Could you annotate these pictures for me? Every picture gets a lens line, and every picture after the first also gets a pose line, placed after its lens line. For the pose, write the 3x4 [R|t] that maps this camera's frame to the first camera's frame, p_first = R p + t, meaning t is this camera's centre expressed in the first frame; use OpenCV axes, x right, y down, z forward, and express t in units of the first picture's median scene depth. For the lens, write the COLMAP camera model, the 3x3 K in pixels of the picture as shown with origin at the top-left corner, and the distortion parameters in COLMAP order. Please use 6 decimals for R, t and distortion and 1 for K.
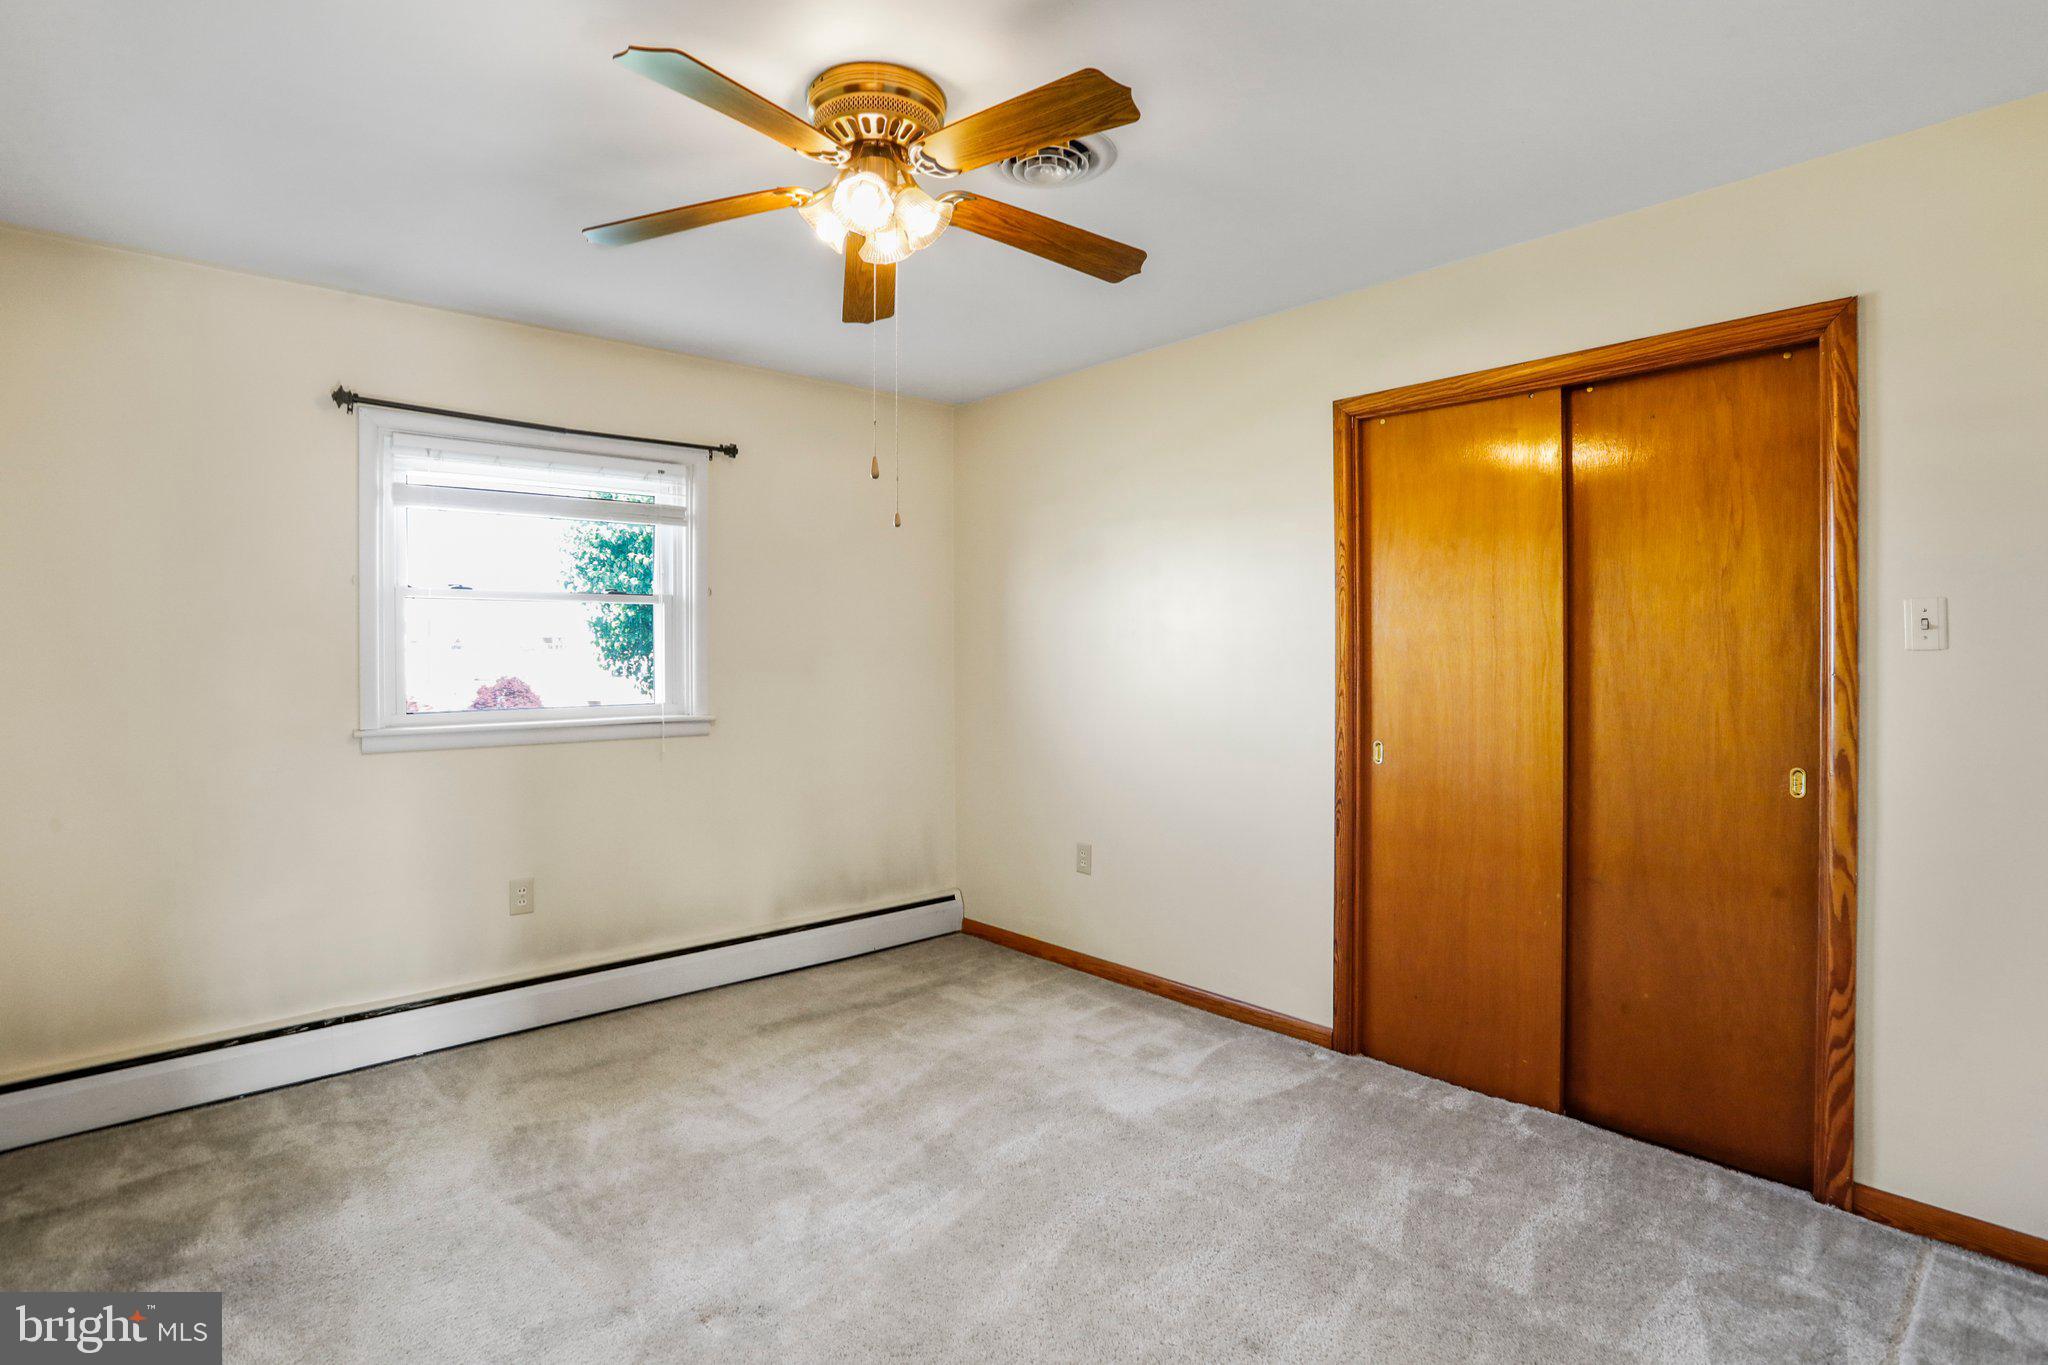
lens RADIAL K [[997.2, 0, 1022.9], [0, 997.2, 681.4], [0, 0, 1]] dist [-0.045487, 0.013998]
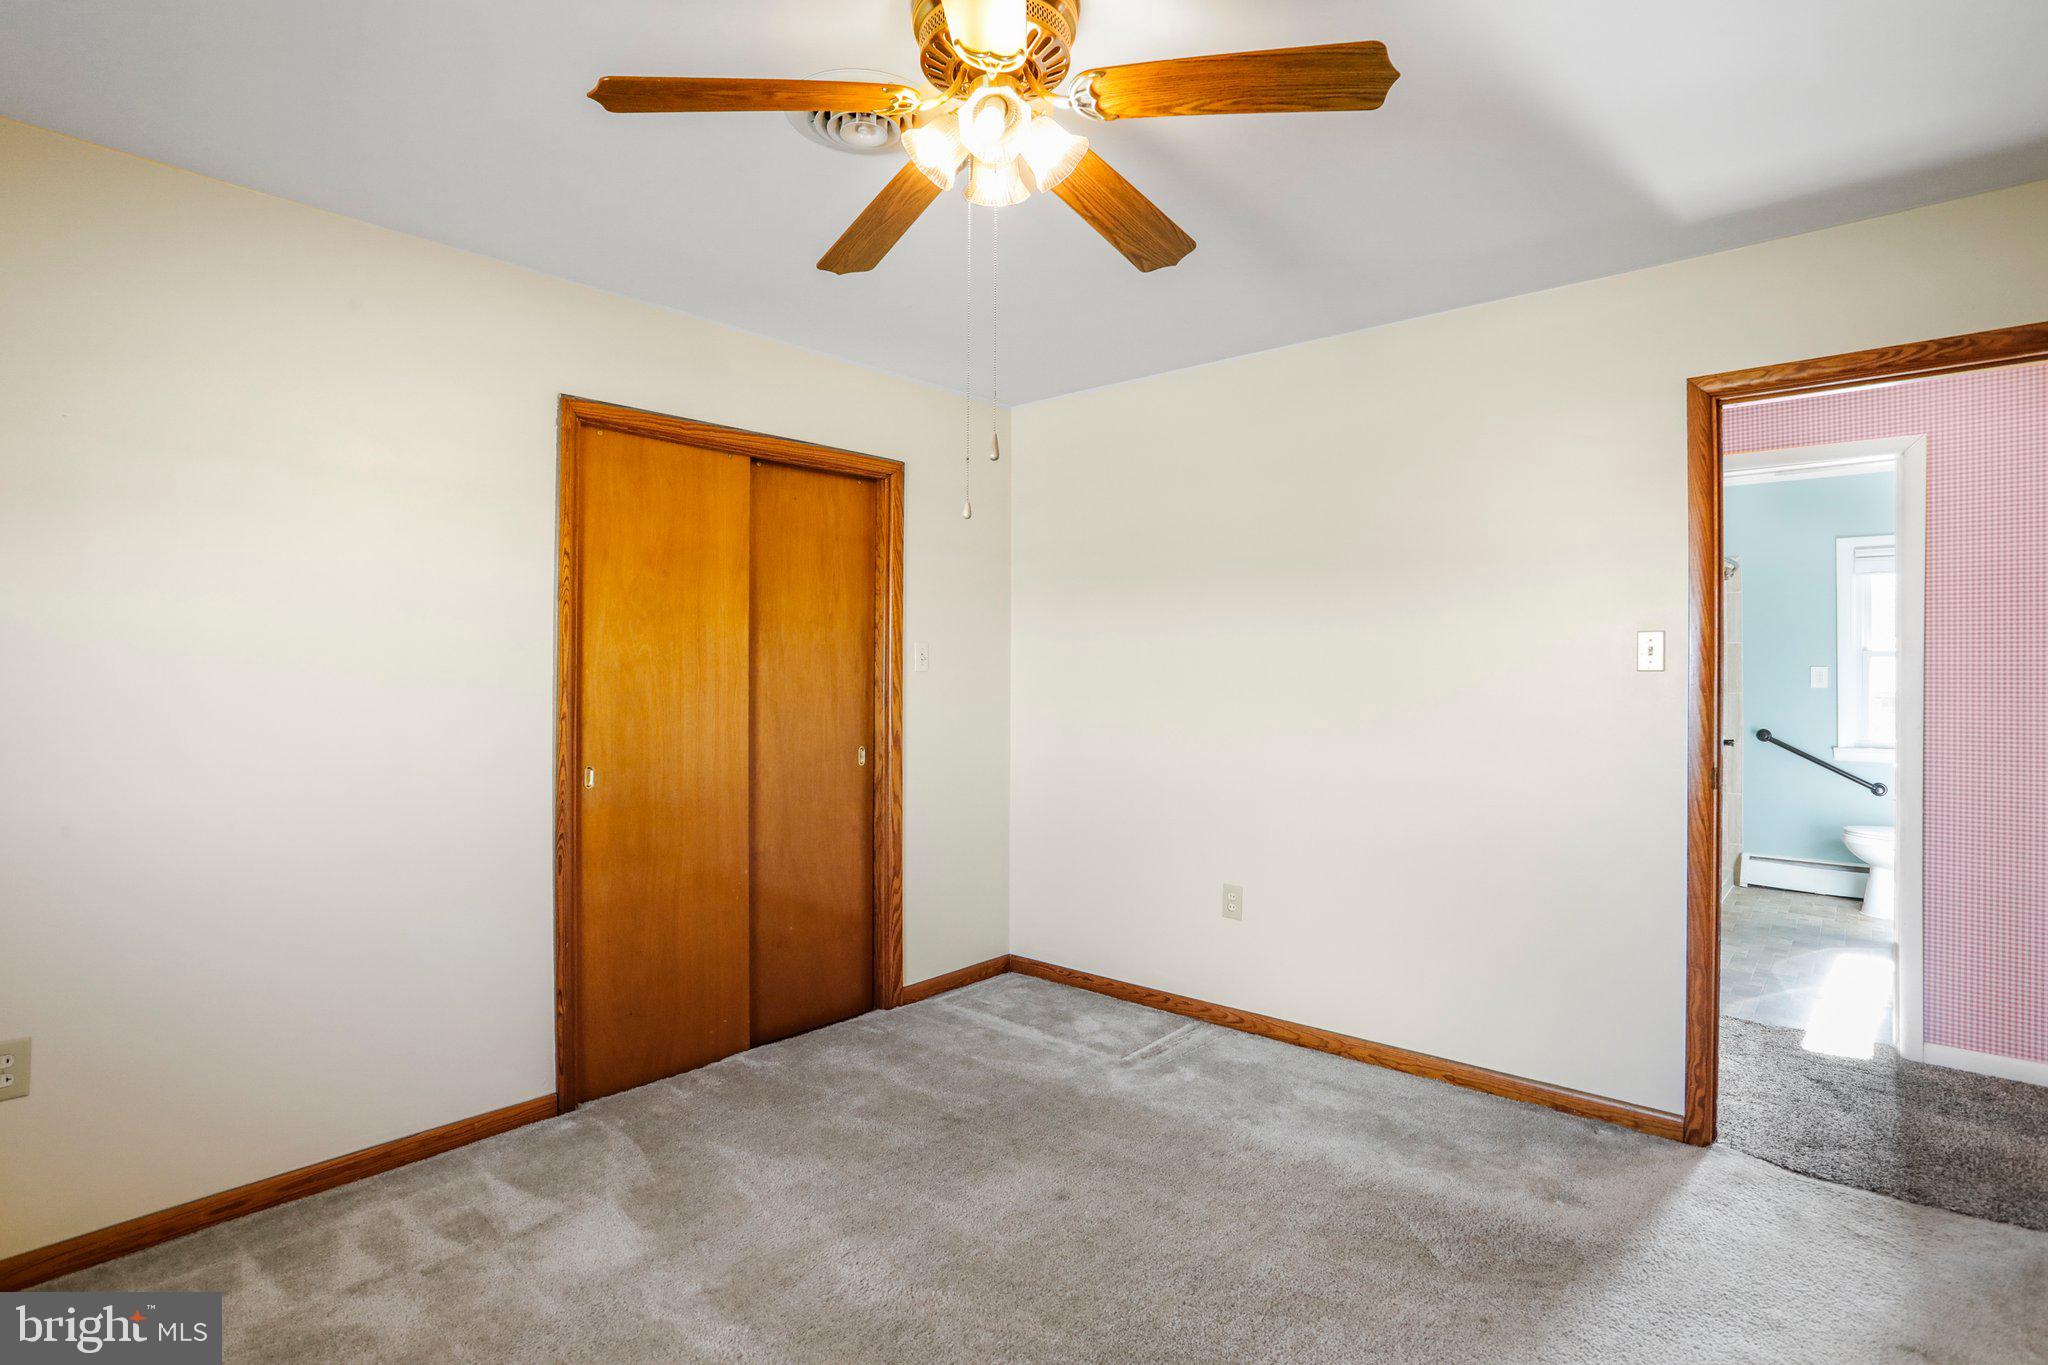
lens RADIAL K [[997.2, 0, 1020.6], [0, 997.2, 680.0], [0, 0, 1]] dist [-0.045487, 0.013998]
pose [[-0.095423, -0.010992, 0.995376, -0.639129], [0.019590, 0.999725, 0.012918, -0.026179], [-0.995244, 0.020732, -0.095181, 0.693007]]
